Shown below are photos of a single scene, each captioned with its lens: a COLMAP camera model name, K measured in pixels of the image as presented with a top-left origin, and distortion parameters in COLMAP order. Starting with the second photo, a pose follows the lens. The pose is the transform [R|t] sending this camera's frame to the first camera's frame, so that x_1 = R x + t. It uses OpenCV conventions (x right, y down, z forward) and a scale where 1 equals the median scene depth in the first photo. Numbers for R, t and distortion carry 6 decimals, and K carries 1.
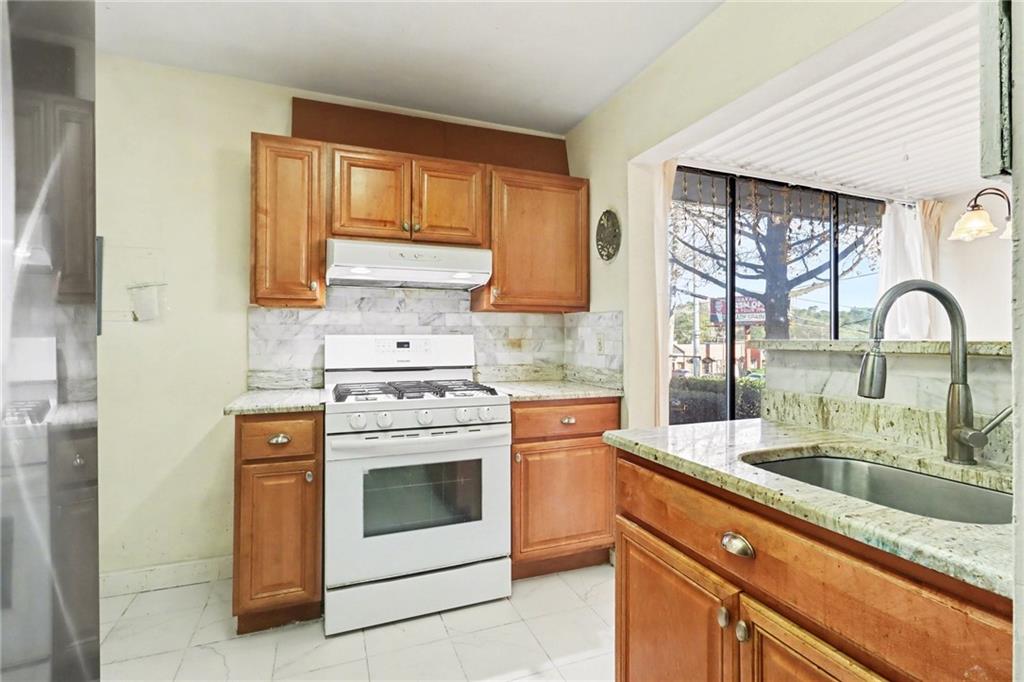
lens RADIAL K [[485.5, 0, 522.1], [0, 485.5, 332.5], [0, 0, 1]] dist [0.000807, -0.001644]
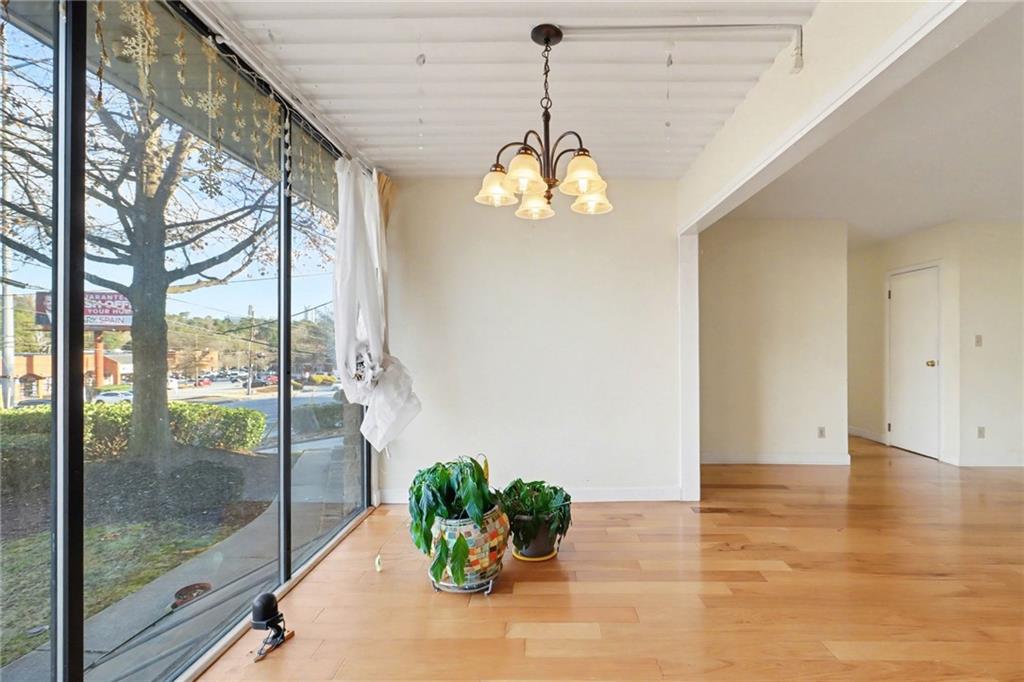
lens RADIAL K [[485.5, 0, 530.9], [0, 485.5, 345.5], [0, 0, 1]] dist [0.000807, -0.001644]
pose [[0.395284, 0.001051, 0.918558, 0.061120], [-0.009552, 0.999950, 0.002966, 0.002295], [-0.918509, -0.009946, 0.395274, 0.145004]]
